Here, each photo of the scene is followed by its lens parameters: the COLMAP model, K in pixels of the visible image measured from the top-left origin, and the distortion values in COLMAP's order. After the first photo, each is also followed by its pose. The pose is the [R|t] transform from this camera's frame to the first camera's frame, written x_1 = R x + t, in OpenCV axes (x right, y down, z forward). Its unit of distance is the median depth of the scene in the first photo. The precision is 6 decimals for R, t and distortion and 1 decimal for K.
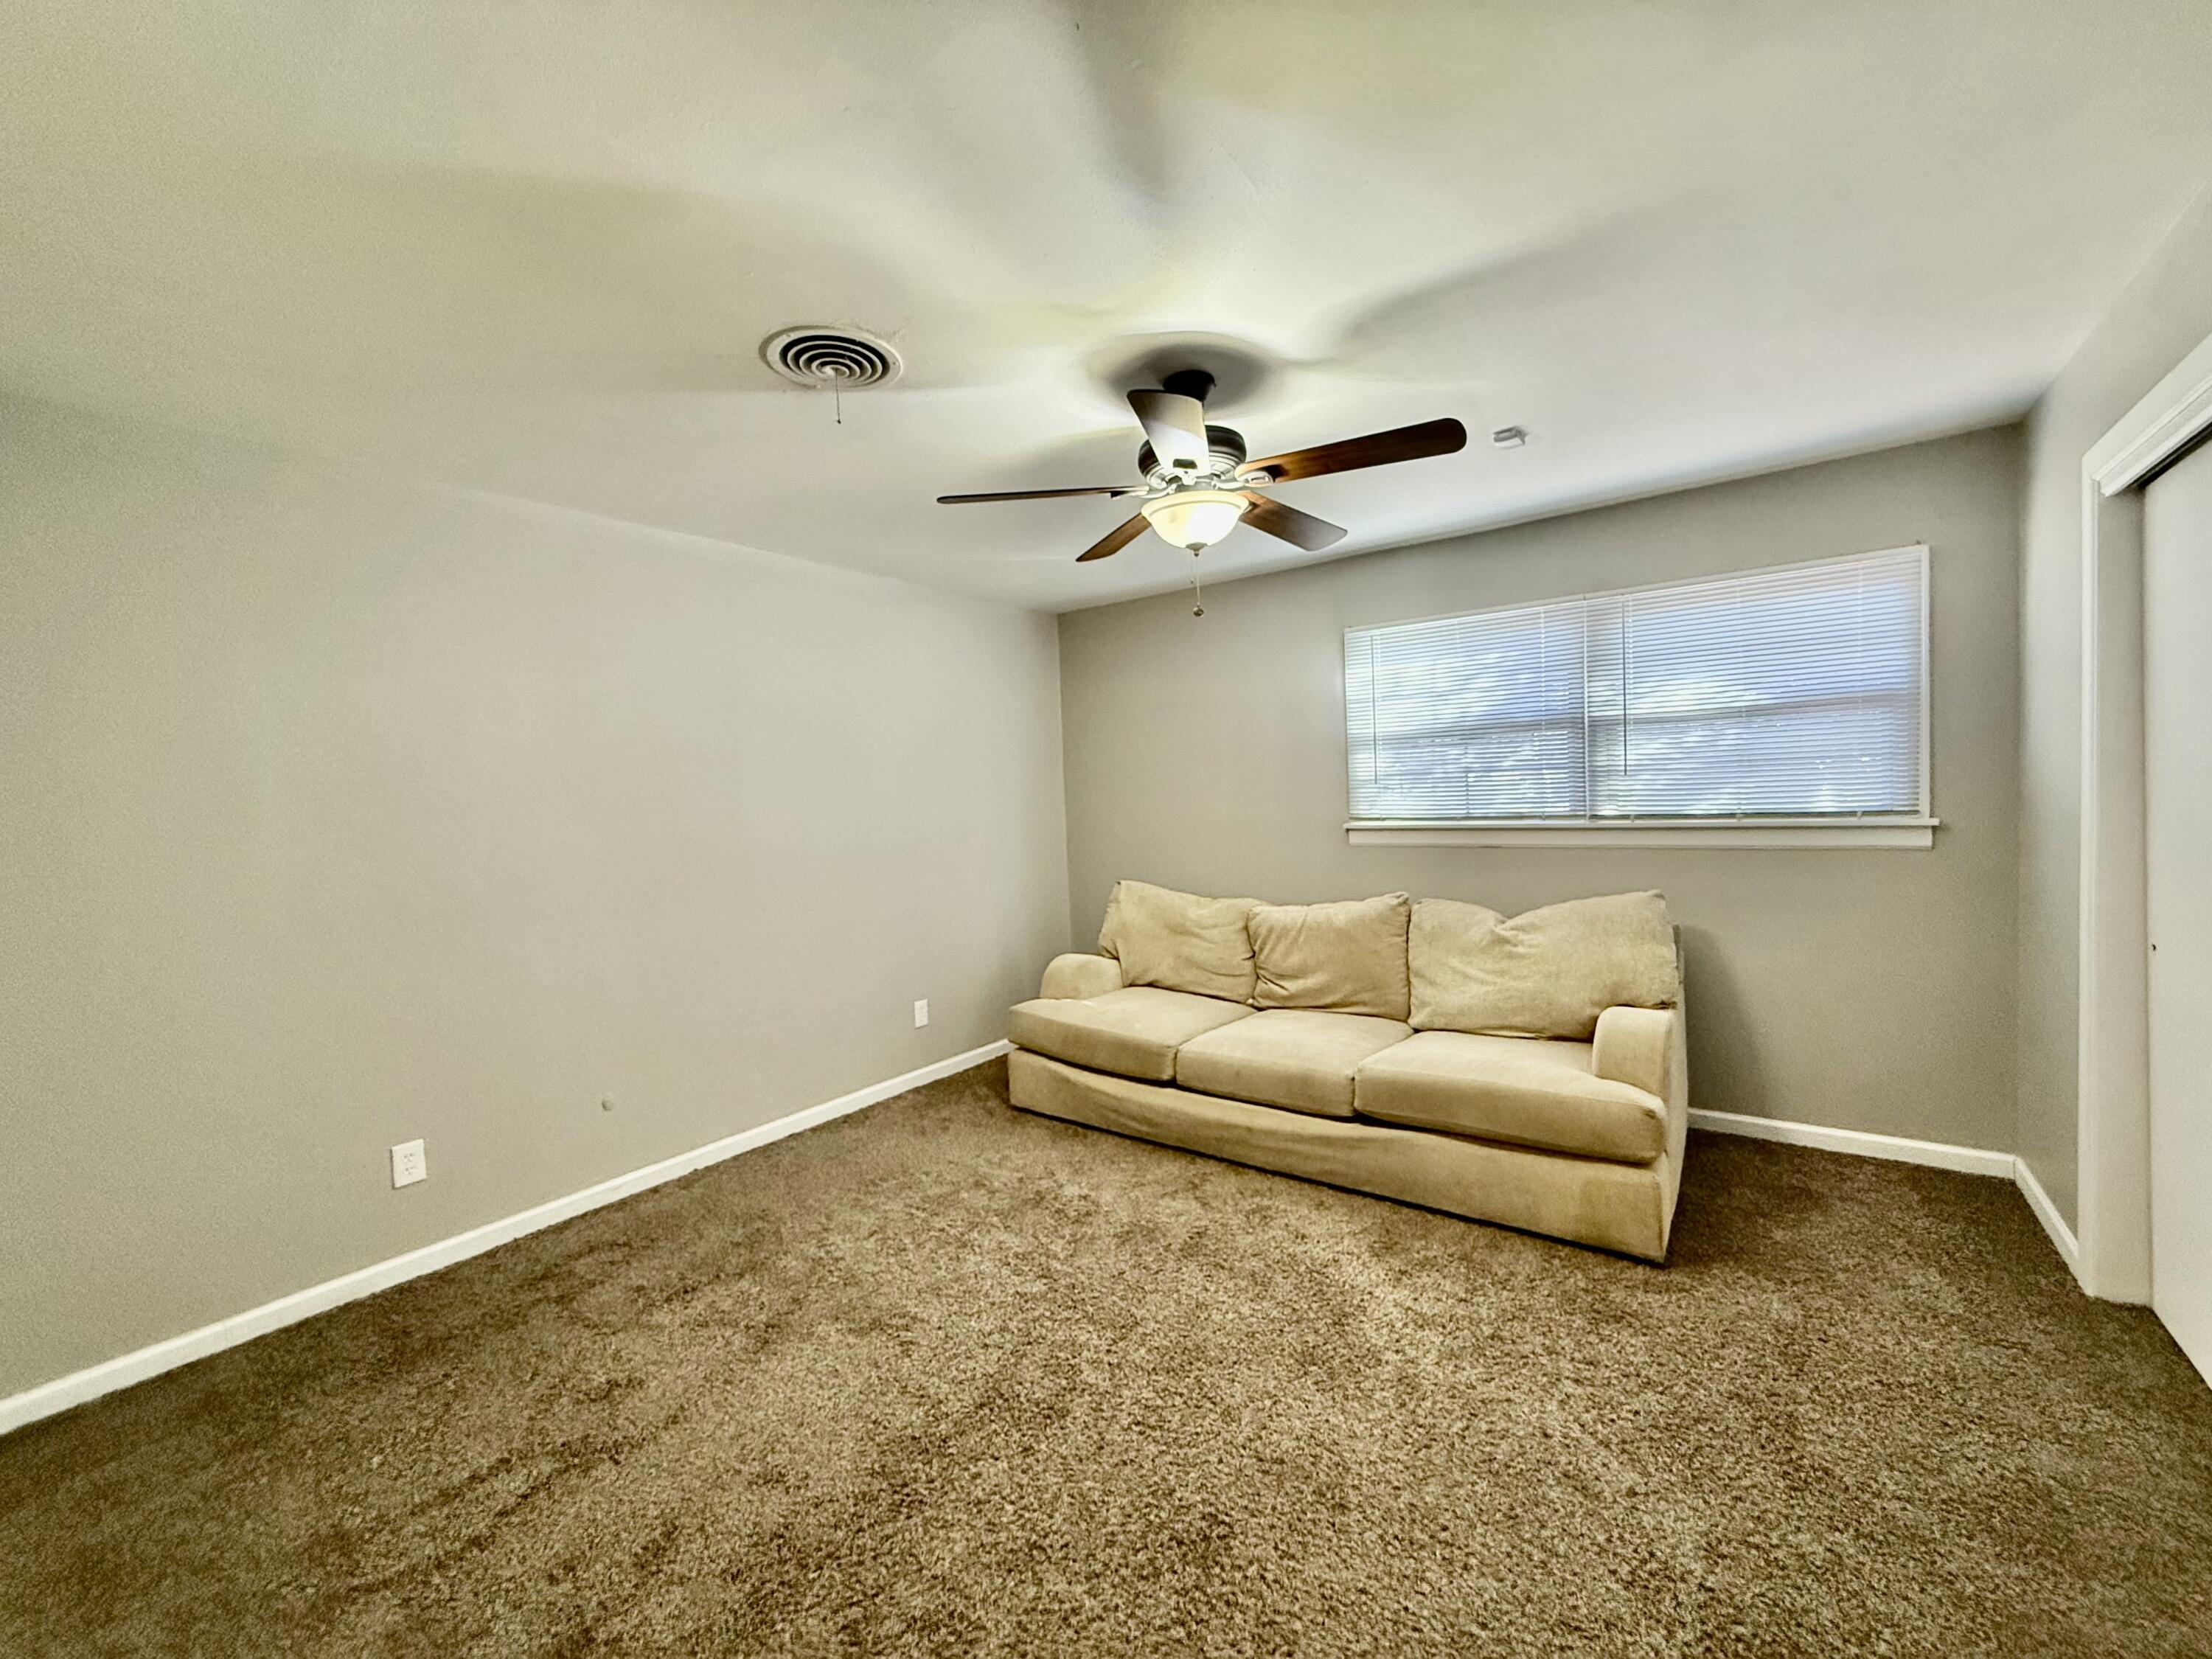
lens RADIAL K [[921.0, 0, 1103.2], [0, 921.0, 823.3], [0, 0, 1]] dist [-0.000581, -0.000225]
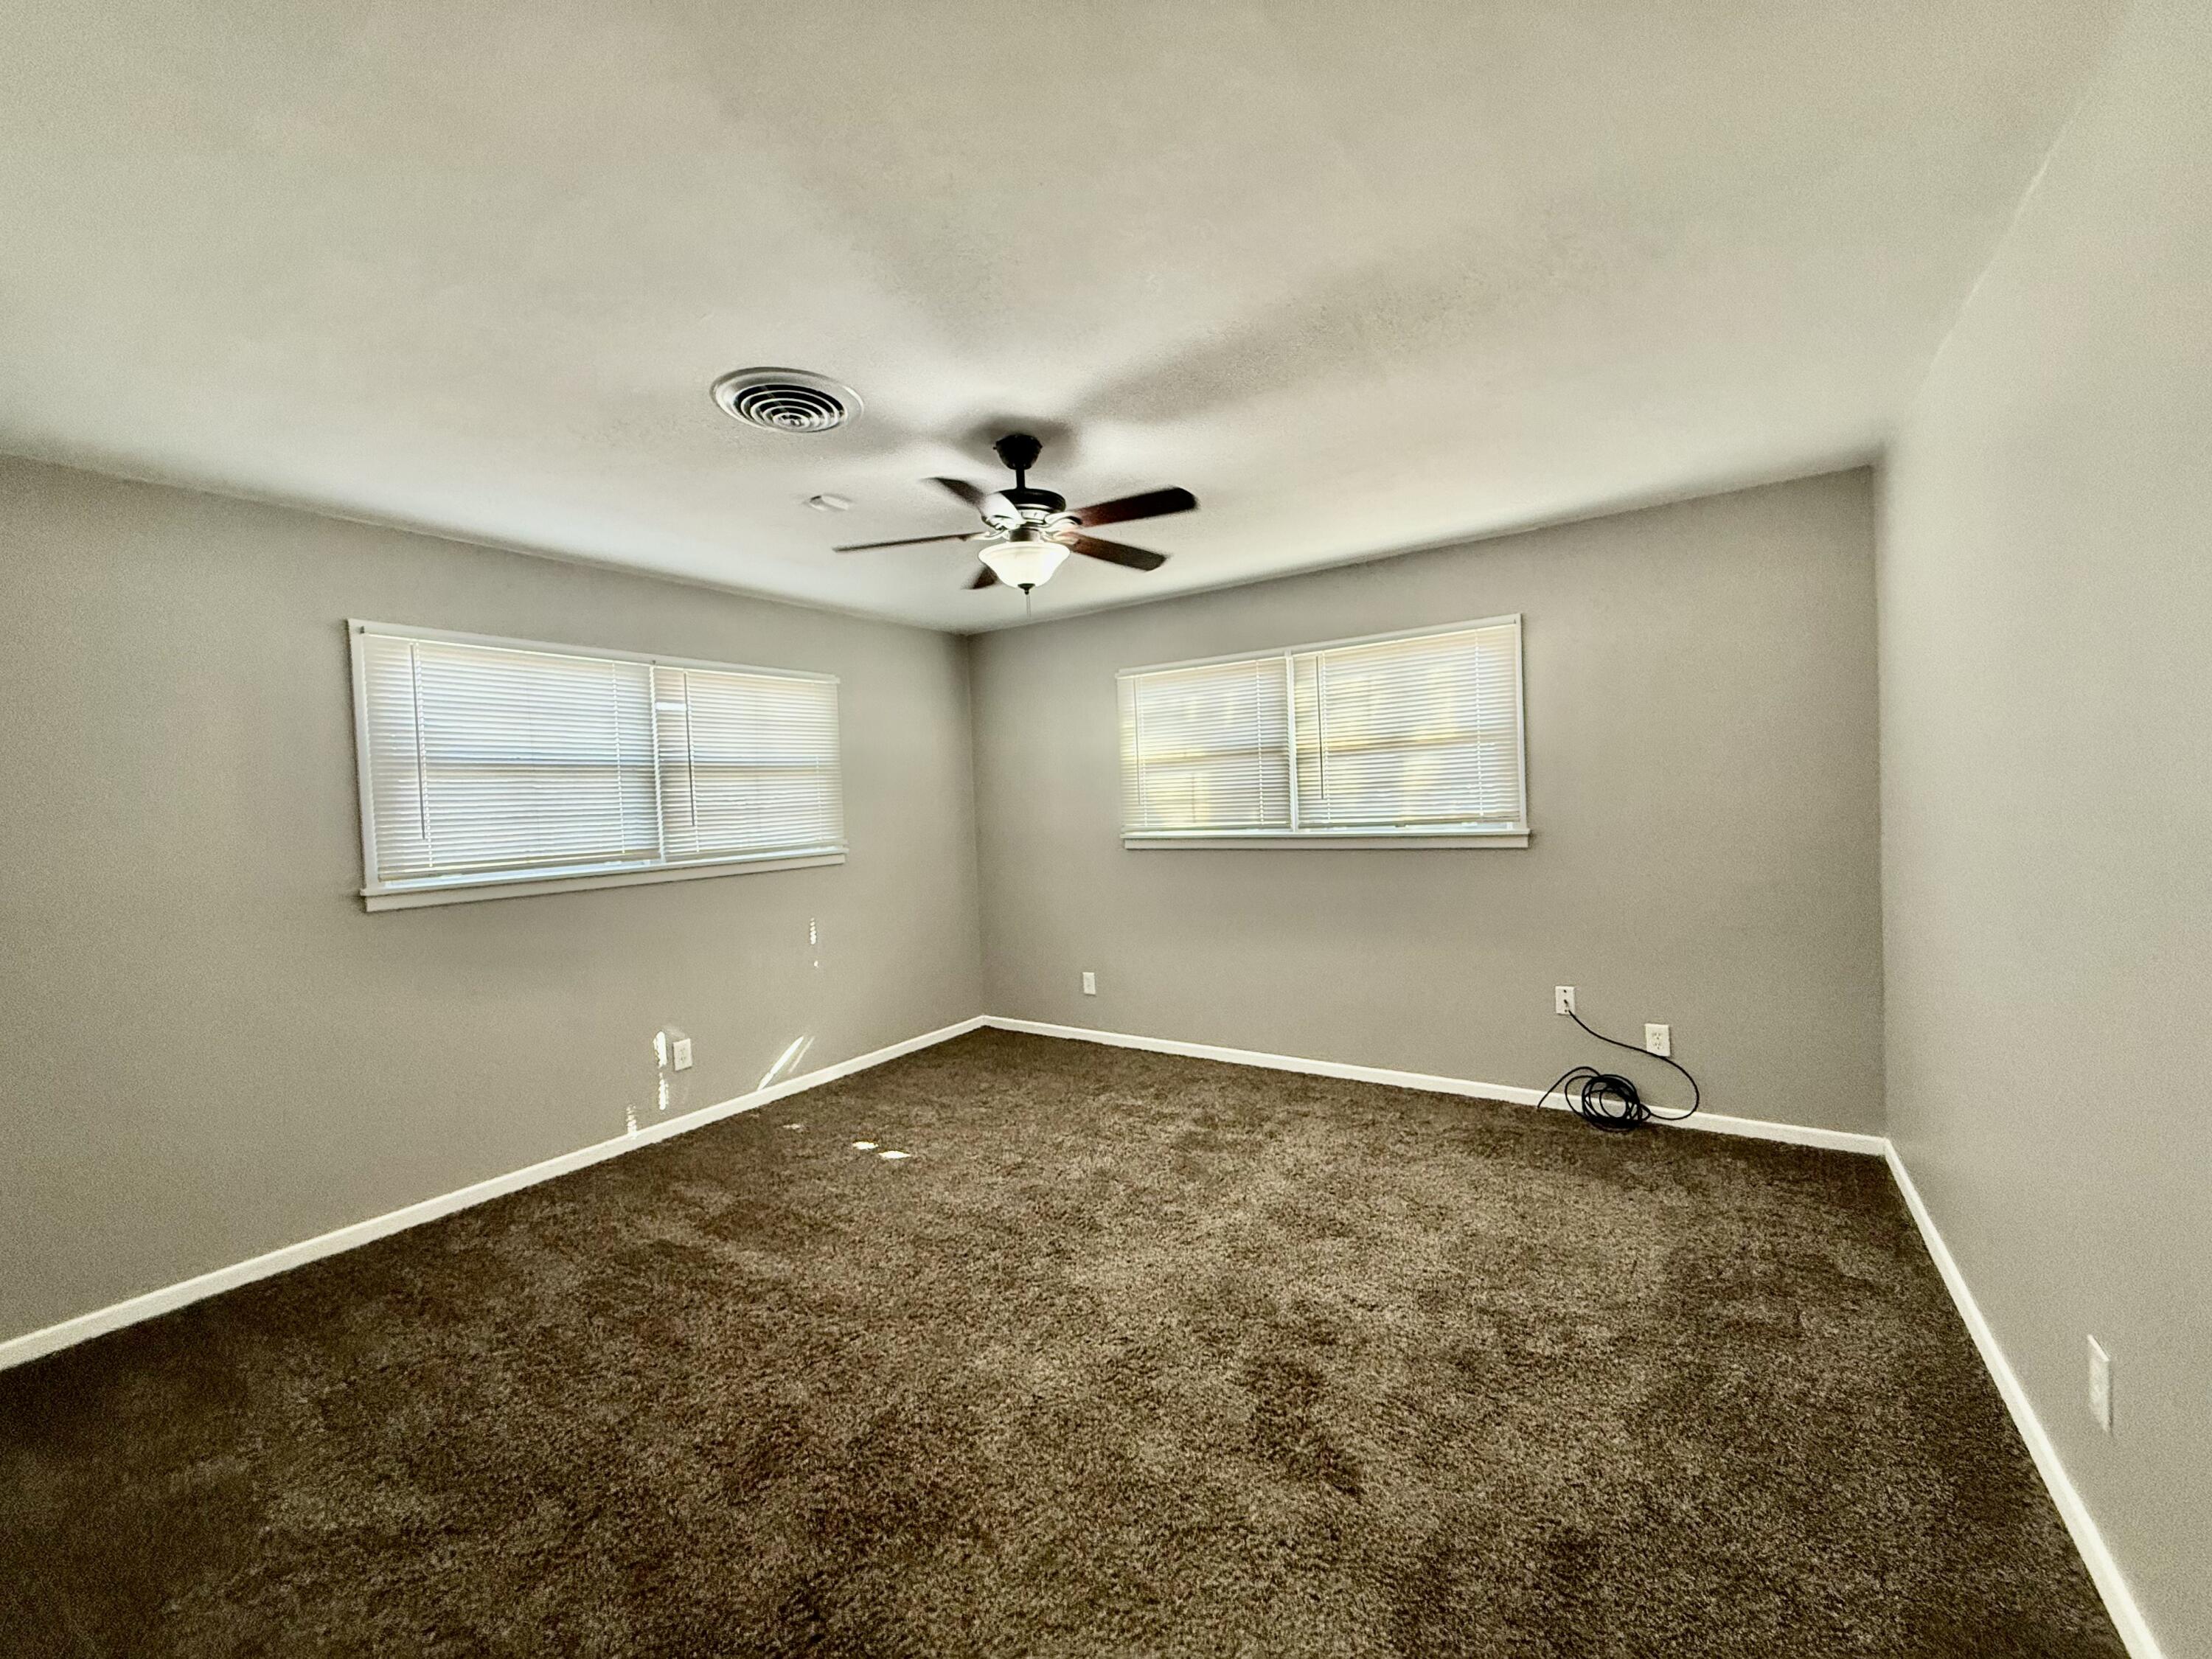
lens RADIAL K [[869.4, 0, 1098.8], [0, 869.4, 801.0], [0, 0, 1]] dist [0.000014, 0.000049]
pose [[0.999999, 0.001061, 0.001347, 0.157126], [-0.001021, 0.999557, -0.029755, -0.002490], [-0.001378, 0.029753, 0.999556, -0.054545]]
